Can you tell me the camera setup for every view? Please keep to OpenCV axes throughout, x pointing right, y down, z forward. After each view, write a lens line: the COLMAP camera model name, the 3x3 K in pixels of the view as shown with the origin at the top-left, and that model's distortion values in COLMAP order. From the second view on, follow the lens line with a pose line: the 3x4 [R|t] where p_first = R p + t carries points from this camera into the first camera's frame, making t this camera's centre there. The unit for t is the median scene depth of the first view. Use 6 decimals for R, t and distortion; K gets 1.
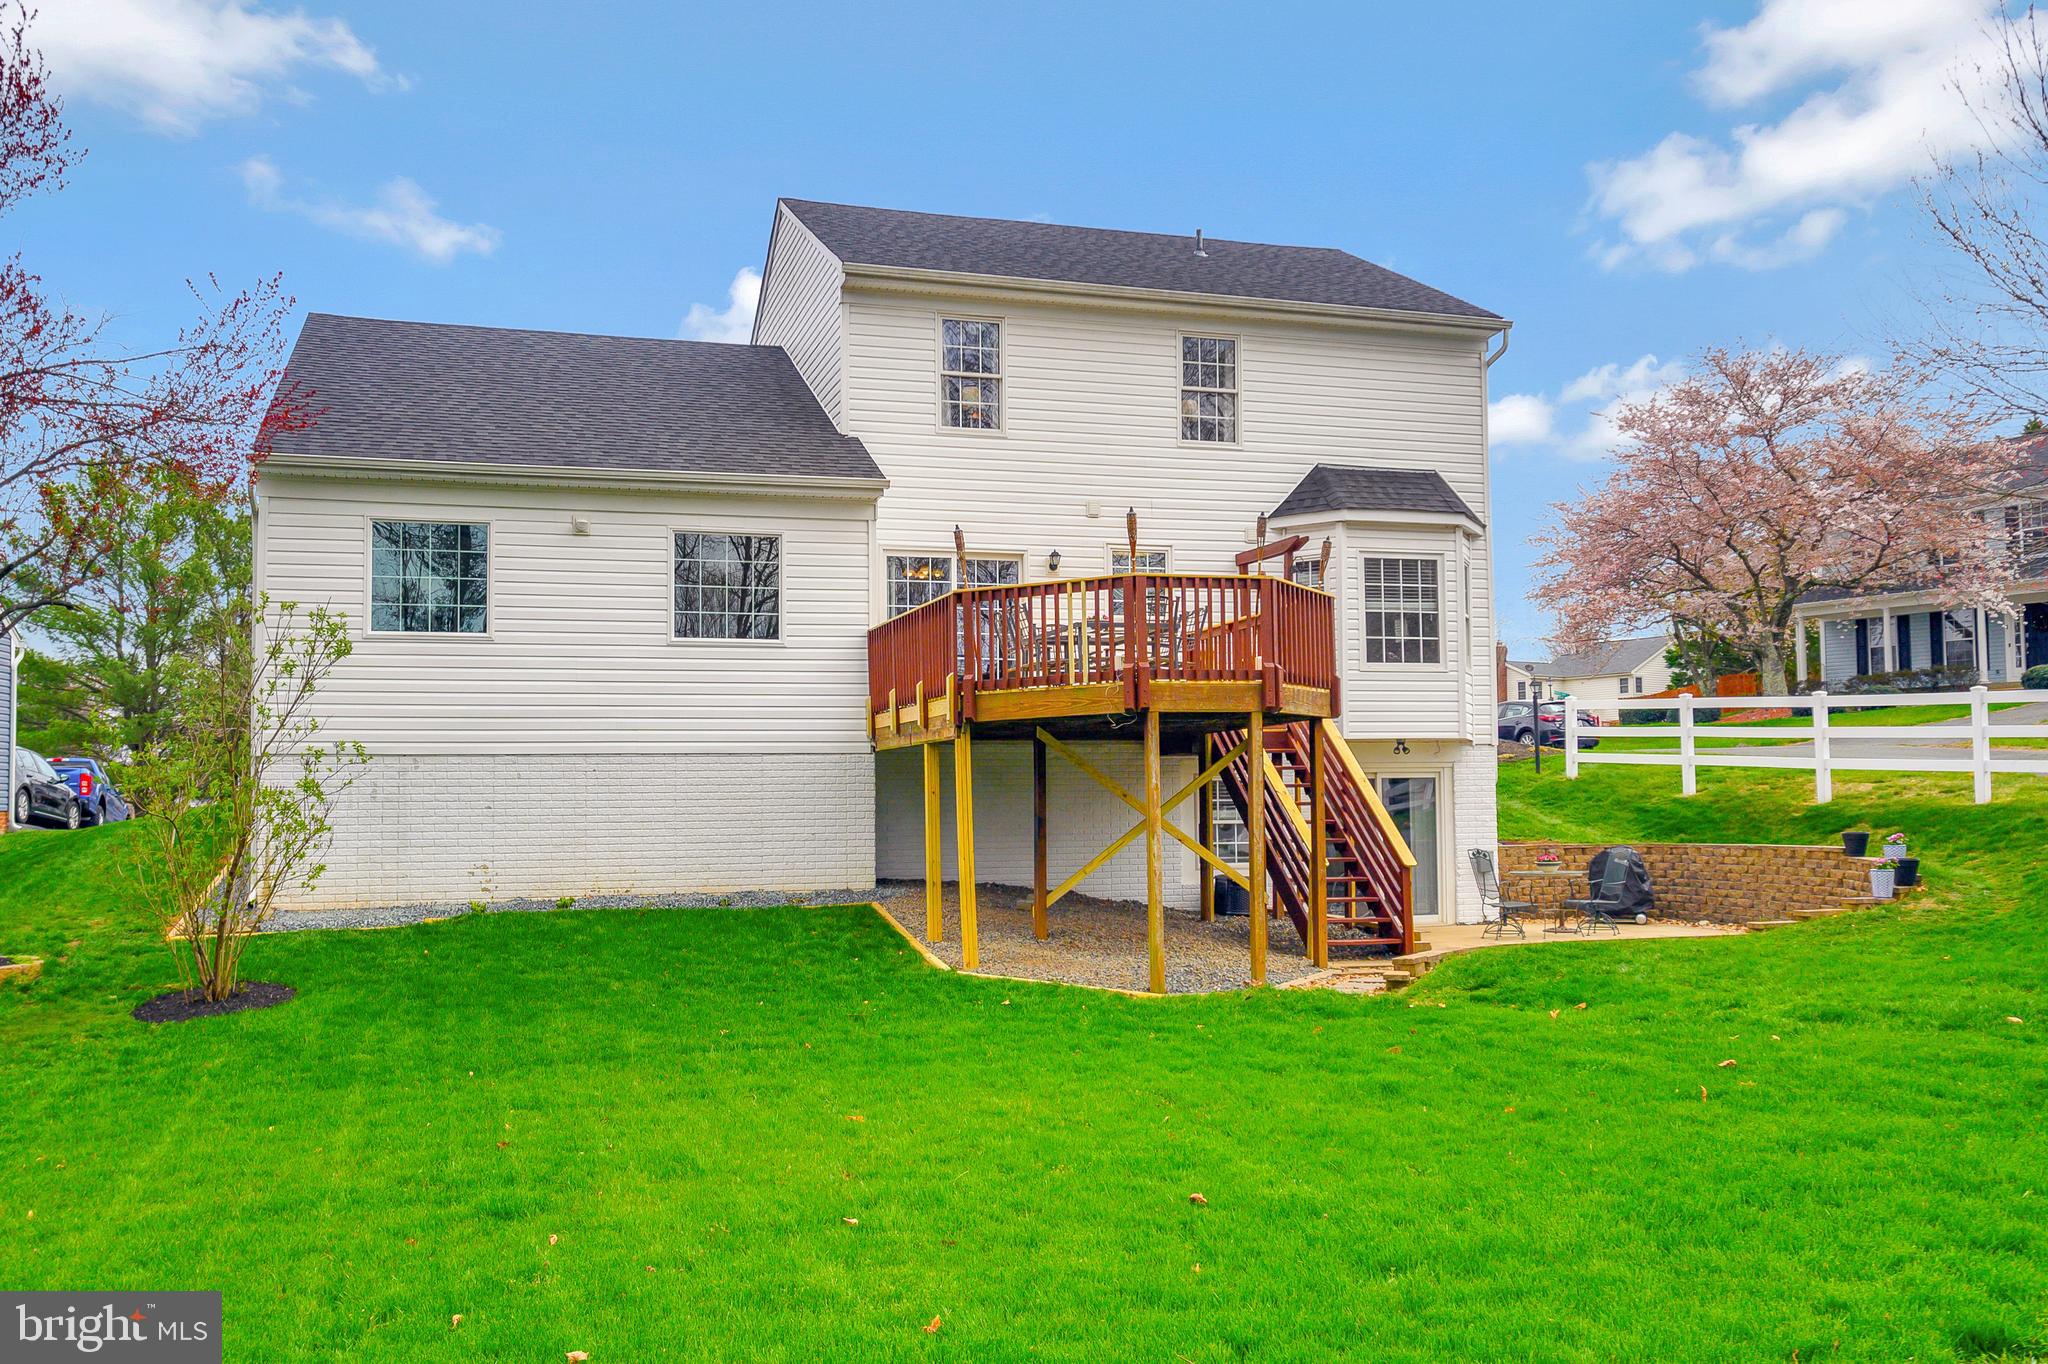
lens RADIAL K [[1783.6, 0, 1024.0], [0, 1783.6, 682.0], [0, 0, 1]] dist [-0.006878, 0.001647]
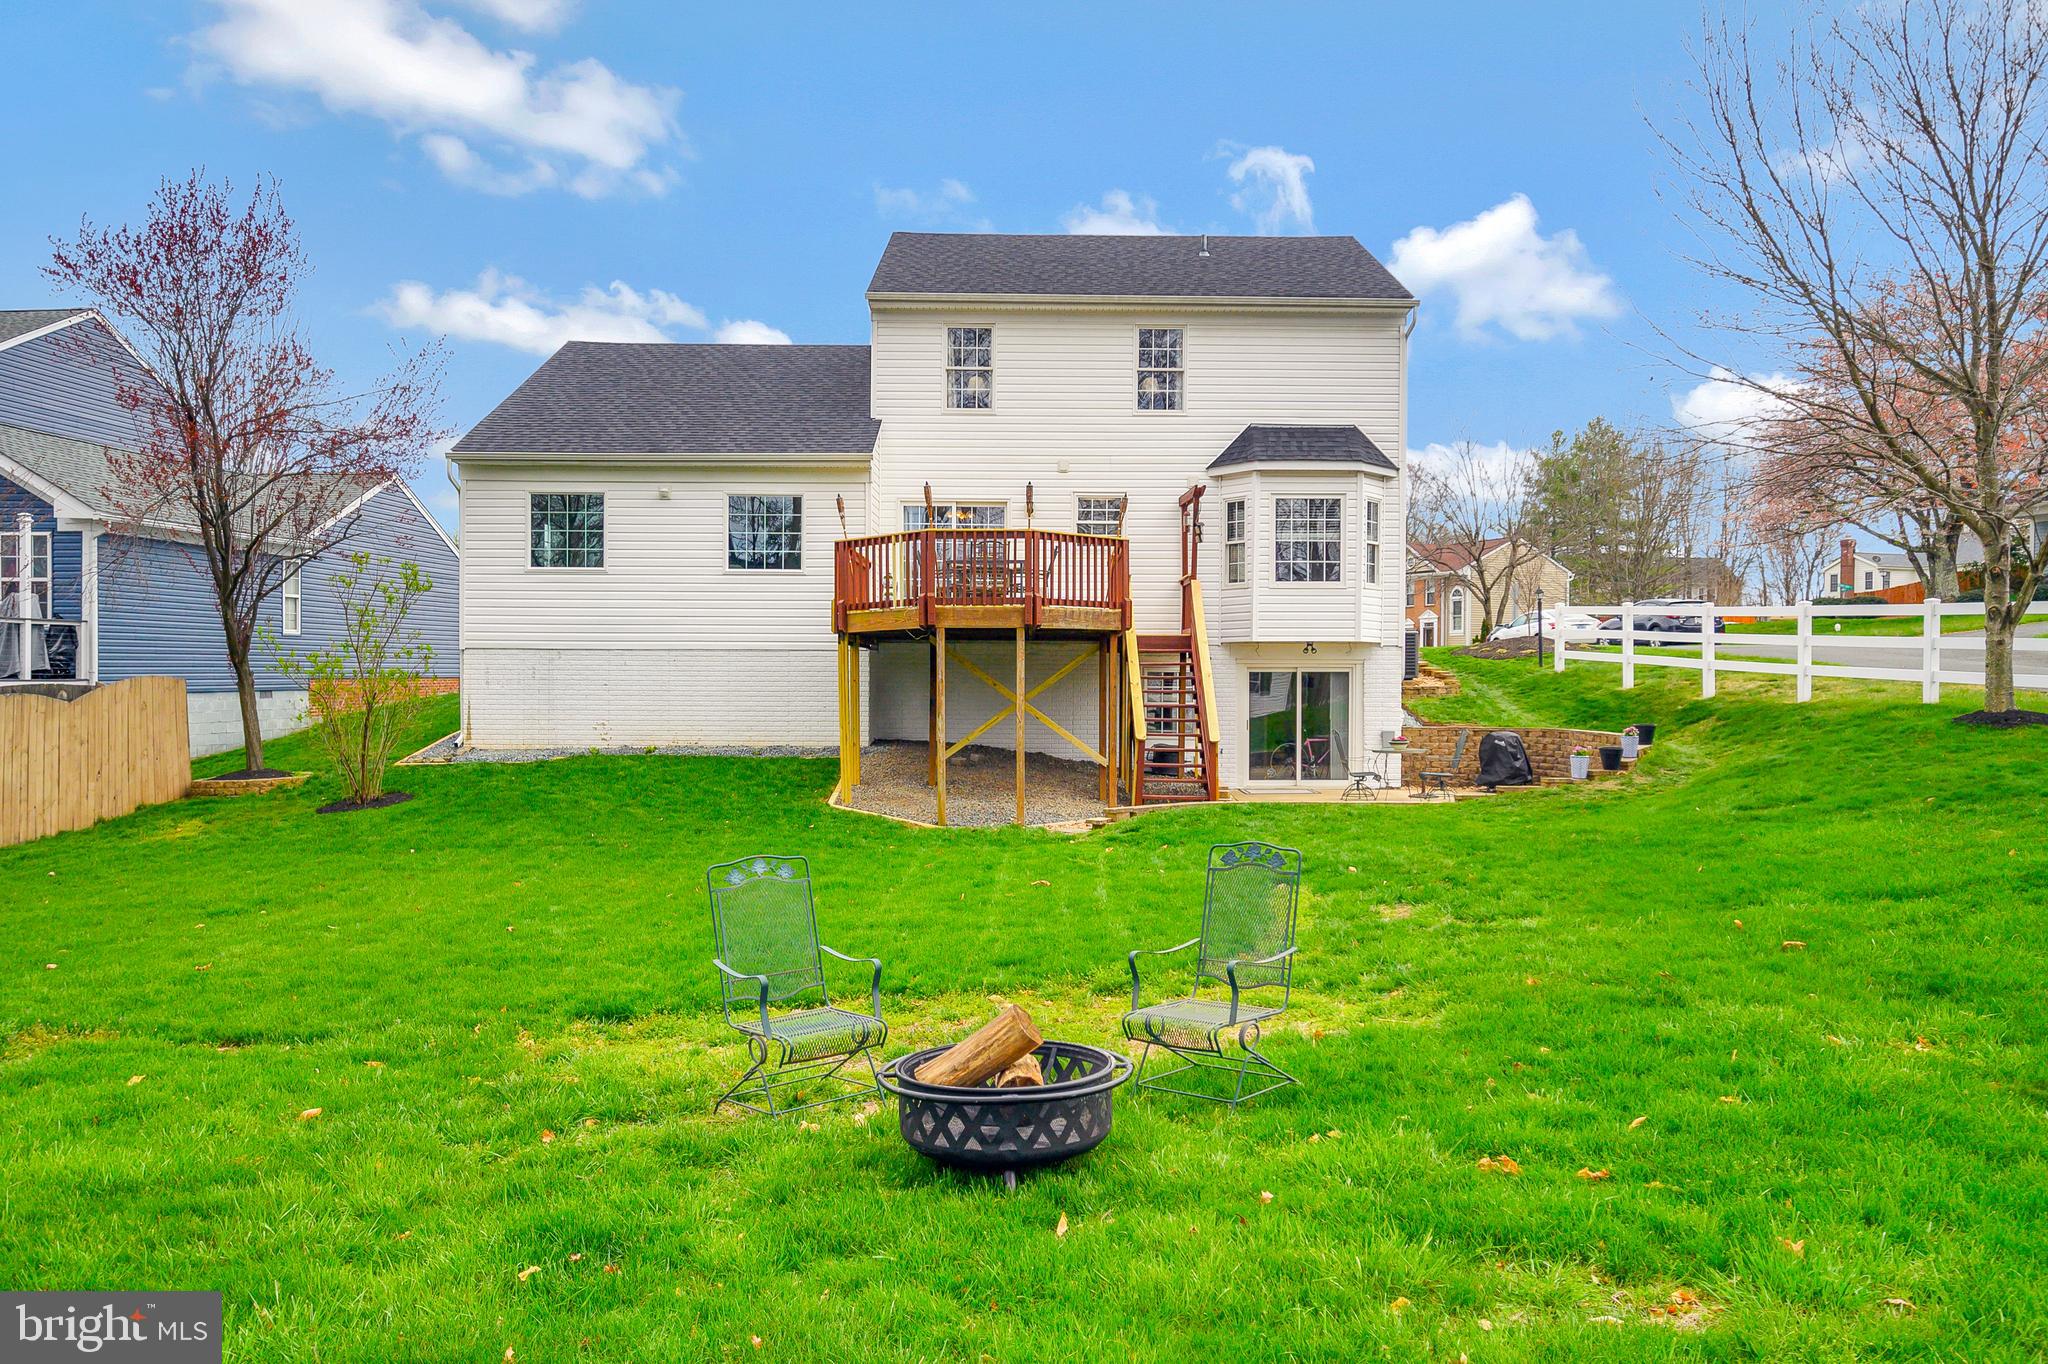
lens RADIAL K [[1491.5, 0, 1024.0], [0, 1491.5, 682.0], [0, 0, 1]] dist [-0.001294, 0.000899]
pose [[0.956565, 0.017415, -0.290998, 0.338273], [0.004269, 0.997270, 0.073714, -0.019074], [0.291487, -0.071754, 0.953880, -0.077229]]
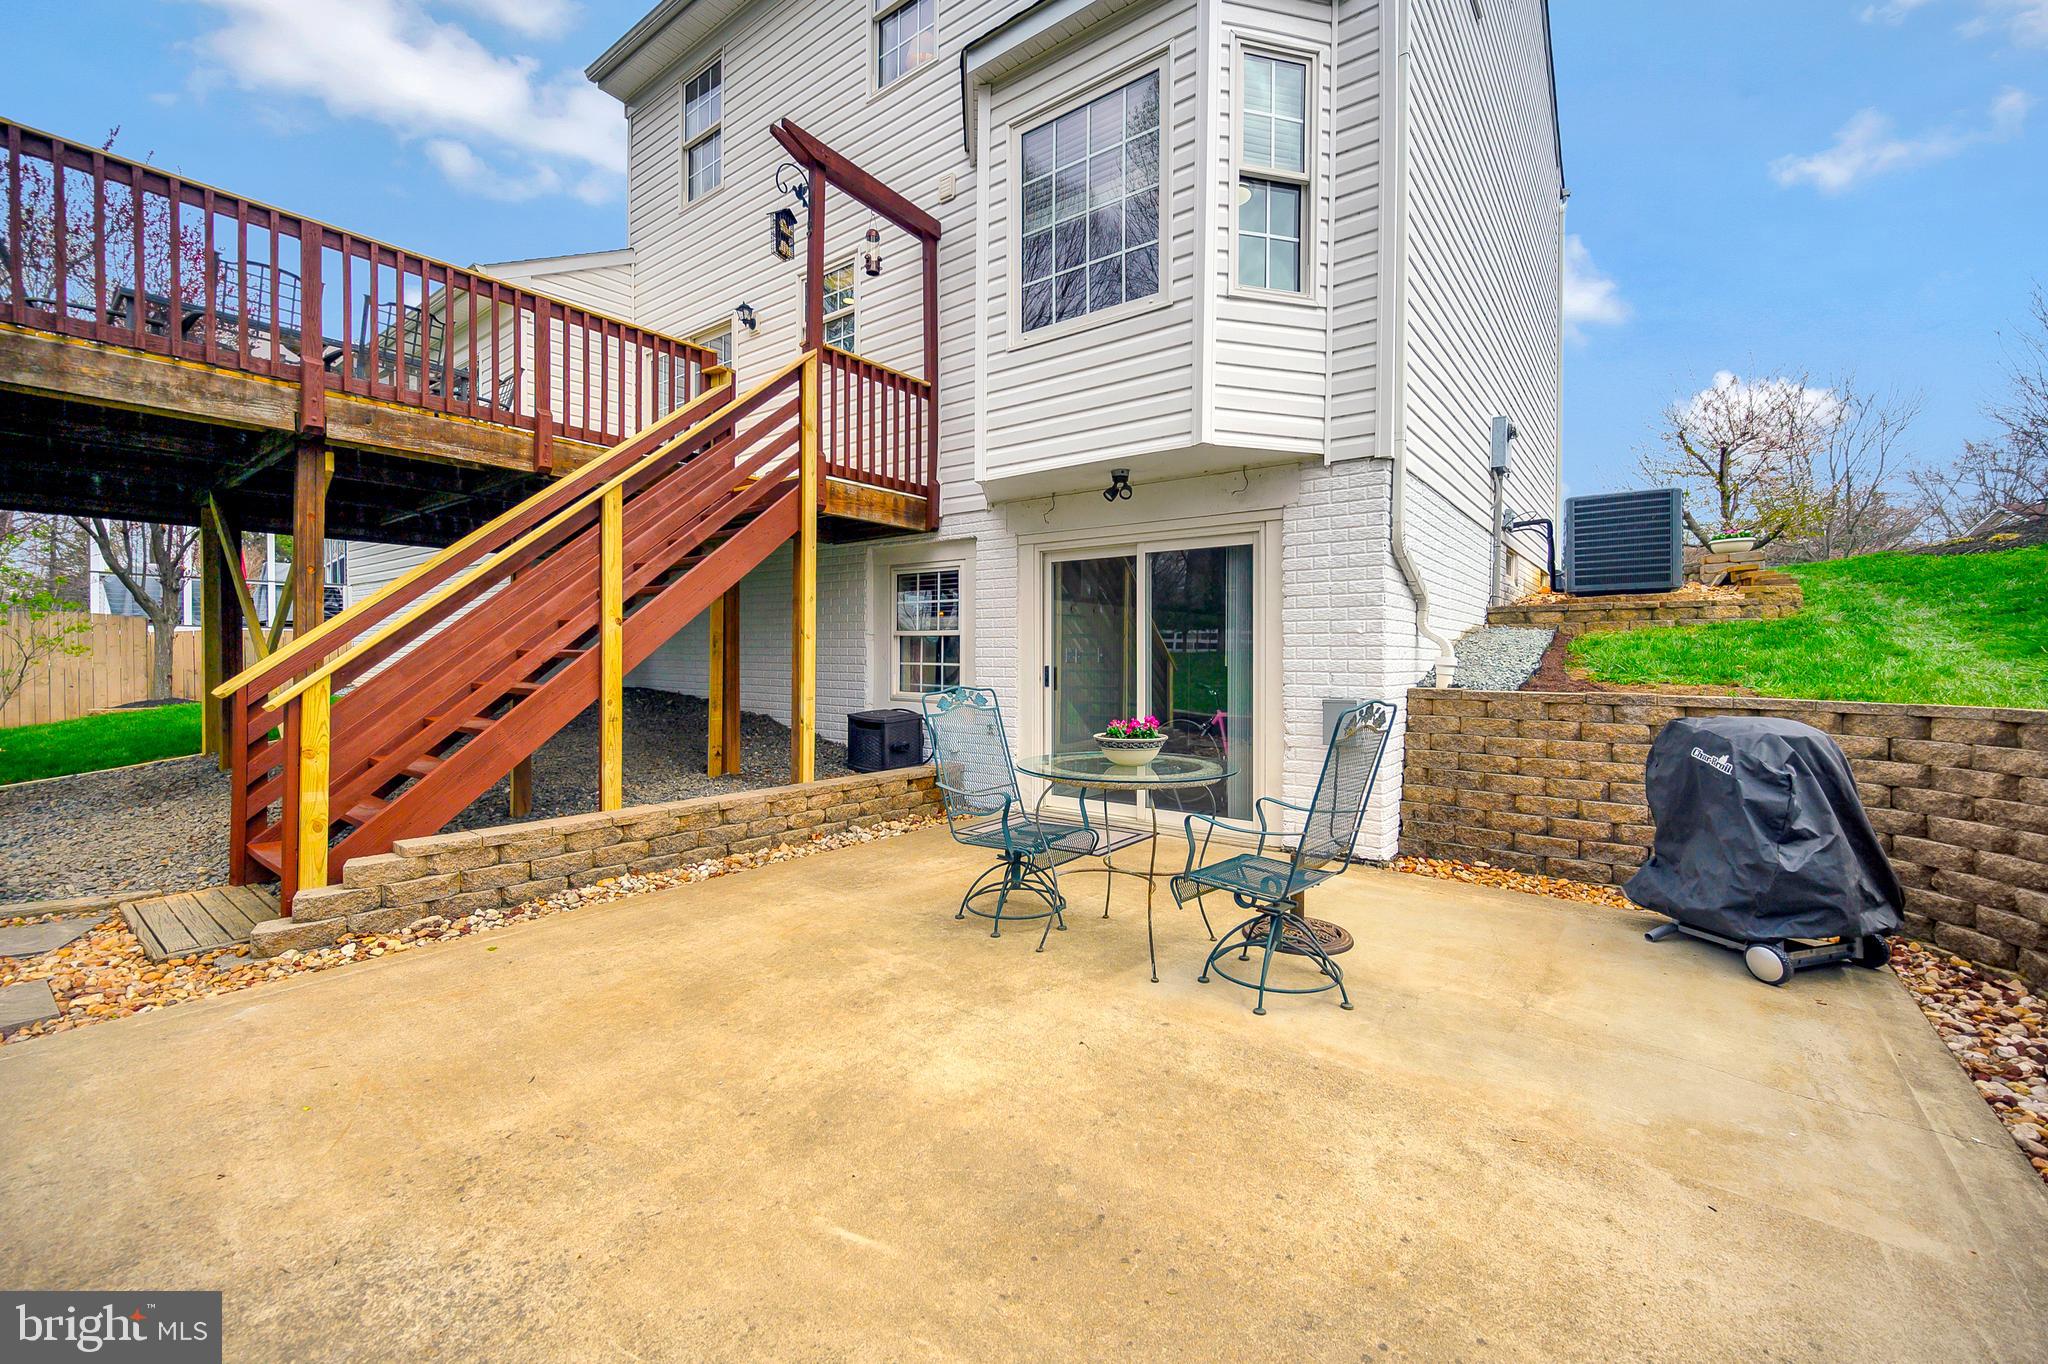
lens RADIAL K [[821.9, 0, 1043.7], [0, 821.9, 652.8], [0, 0, 1]] dist [0.001808, 0.000145]
pose [[0.588707, 0.012966, -0.808243, 0.403793], [0.042803, 0.997969, 0.047186, 0.074987], [0.807213, -0.062374, 0.586956, 0.872150]]
